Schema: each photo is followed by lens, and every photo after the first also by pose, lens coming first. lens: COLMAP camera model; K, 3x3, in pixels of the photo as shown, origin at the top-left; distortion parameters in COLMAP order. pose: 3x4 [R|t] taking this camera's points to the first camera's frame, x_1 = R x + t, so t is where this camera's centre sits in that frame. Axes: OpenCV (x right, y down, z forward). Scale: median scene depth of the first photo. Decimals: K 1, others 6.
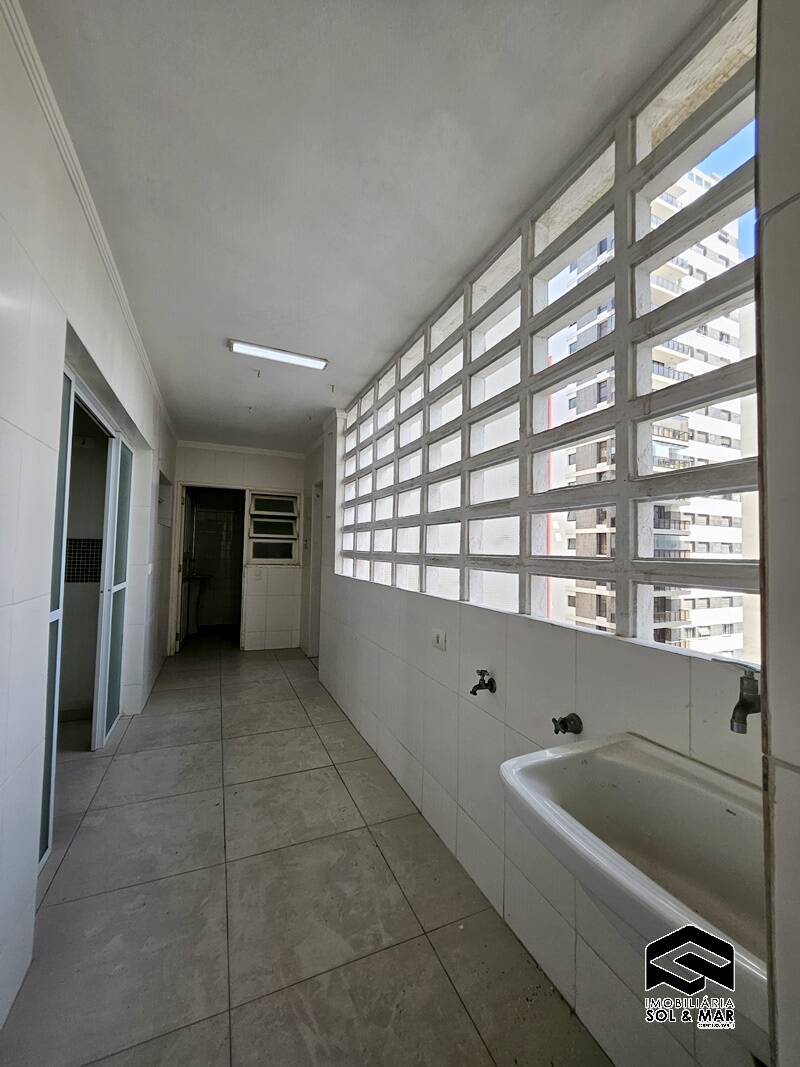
lens RADIAL K [[425.3, 0, 396.4], [0, 425.3, 532.9], [0, 0, 1]] dist [-0.011273, -0.000480]
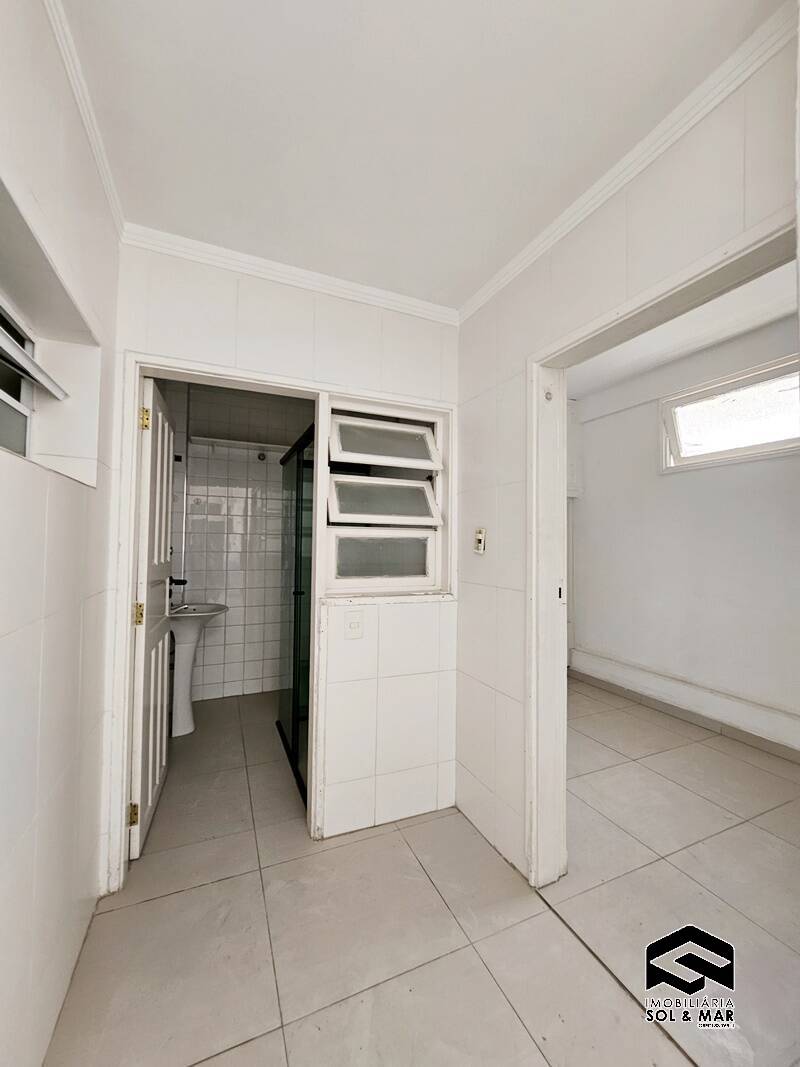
lens RADIAL K [[425.3, 0, 396.7], [0, 425.3, 529.8], [0, 0, 1]] dist [-0.011273, -0.000480]
pose [[0.999856, -0.011619, 0.012366, -0.288997], [0.011583, 0.999928, 0.003048, 0.015500], [-0.012401, -0.002904, 0.999919, 0.622021]]
